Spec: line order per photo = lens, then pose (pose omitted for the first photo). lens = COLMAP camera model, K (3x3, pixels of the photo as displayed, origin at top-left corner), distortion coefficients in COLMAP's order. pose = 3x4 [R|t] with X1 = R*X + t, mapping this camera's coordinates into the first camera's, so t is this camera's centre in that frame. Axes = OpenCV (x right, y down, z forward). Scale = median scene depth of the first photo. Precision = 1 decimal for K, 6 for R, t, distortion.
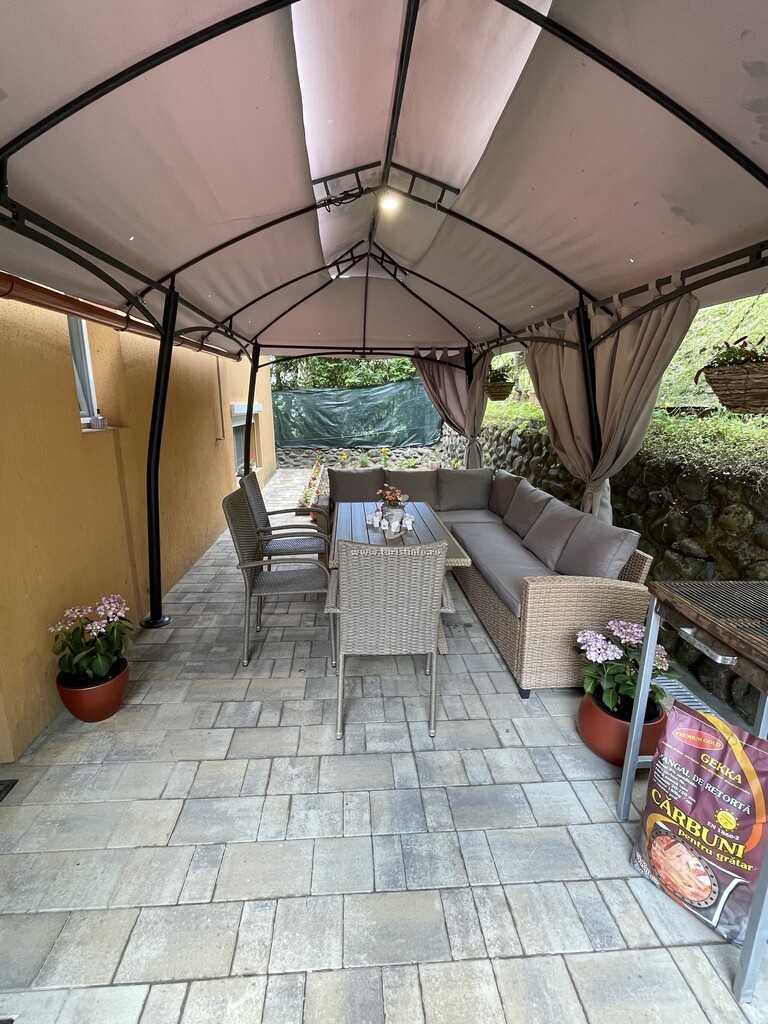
lens RADIAL K [[478.2, 0, 384.9], [0, 478.2, 510.5], [0, 0, 1]] dist [-0.003960, -0.000344]
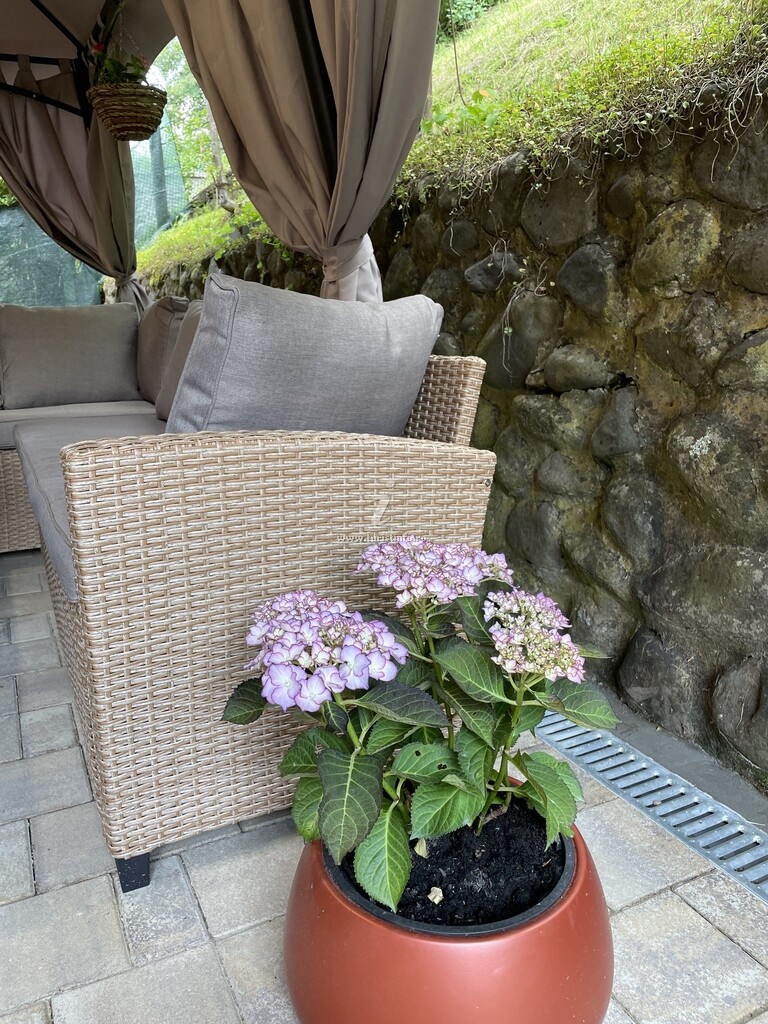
lens RADIAL K [[783.4, 0, 383.0], [0, 783.4, 513.6], [0, 0, 1]] dist [0.016418, -0.001537]
pose [[0.924305, -0.110643, 0.365265, 0.277920], [0.102937, 0.993860, 0.040567, 0.168734], [-0.367511, 0.000103, 0.930019, 0.507578]]
